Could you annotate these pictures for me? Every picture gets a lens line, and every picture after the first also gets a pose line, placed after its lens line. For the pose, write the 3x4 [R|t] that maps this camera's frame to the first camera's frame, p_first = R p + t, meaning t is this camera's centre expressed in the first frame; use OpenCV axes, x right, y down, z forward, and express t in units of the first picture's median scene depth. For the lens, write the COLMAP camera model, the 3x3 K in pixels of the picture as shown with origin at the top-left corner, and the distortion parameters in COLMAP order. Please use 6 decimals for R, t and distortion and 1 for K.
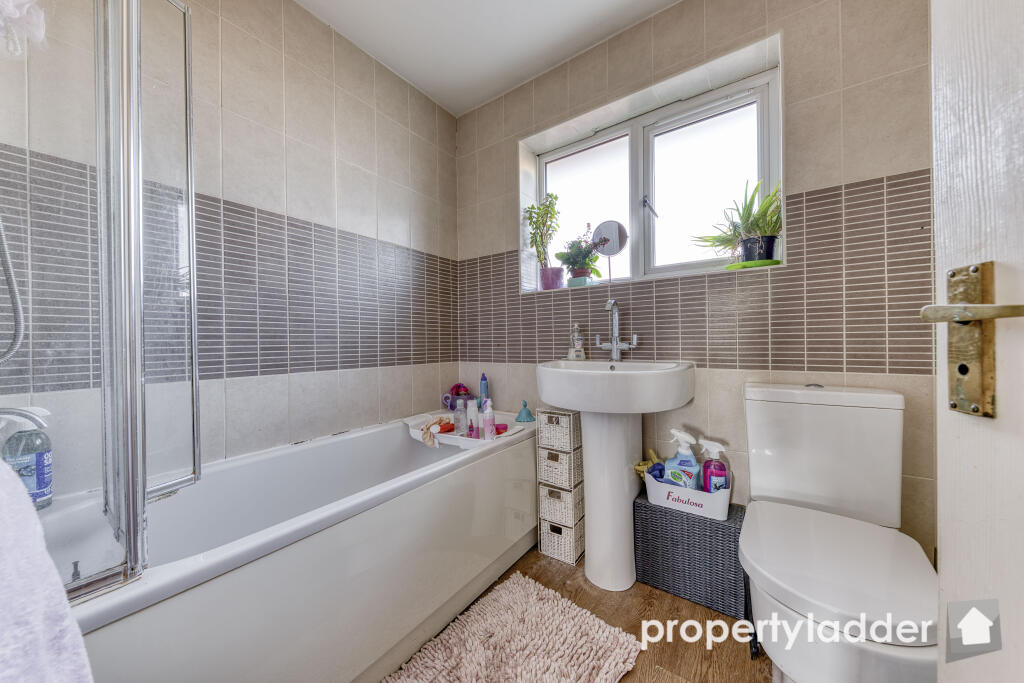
lens RADIAL K [[355.0, 0, 514.3], [0, 355.0, 340.0], [0, 0, 1]] dist [0.007985, -0.002943]
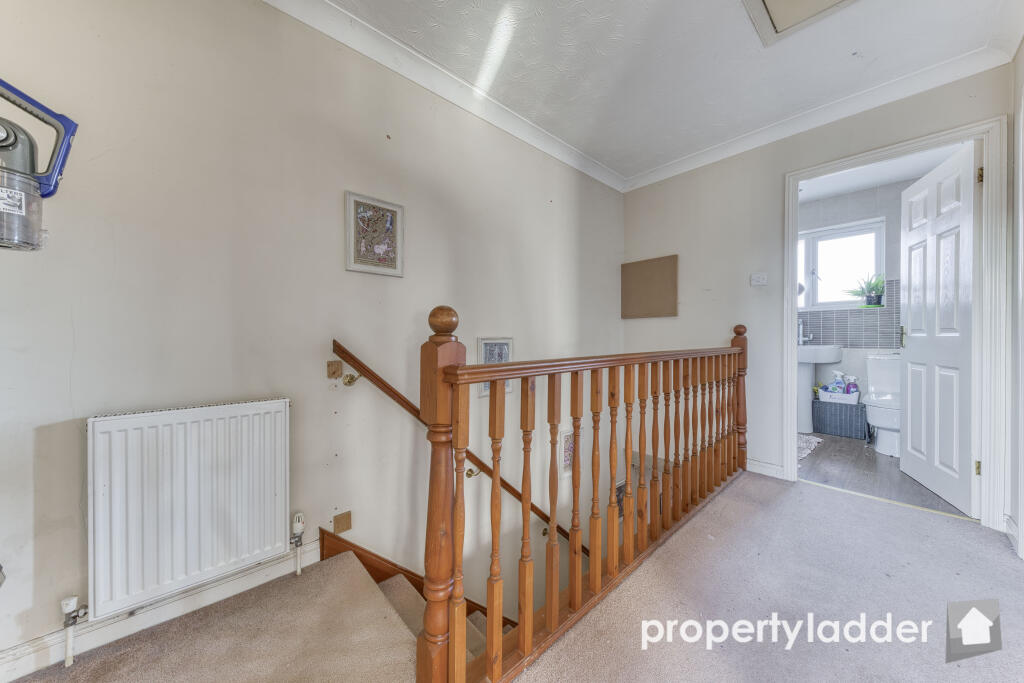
lens RADIAL K [[355.0, 0, 510.6], [0, 355.0, 338.7], [0, 0, 1]] dist [0.007985, -0.002943]
pose [[0.977082, 0.012620, -0.212488, -1.248750], [-0.010990, 0.999900, 0.008849, 0.018811], [0.212578, -0.006311, 0.977124, -1.957260]]
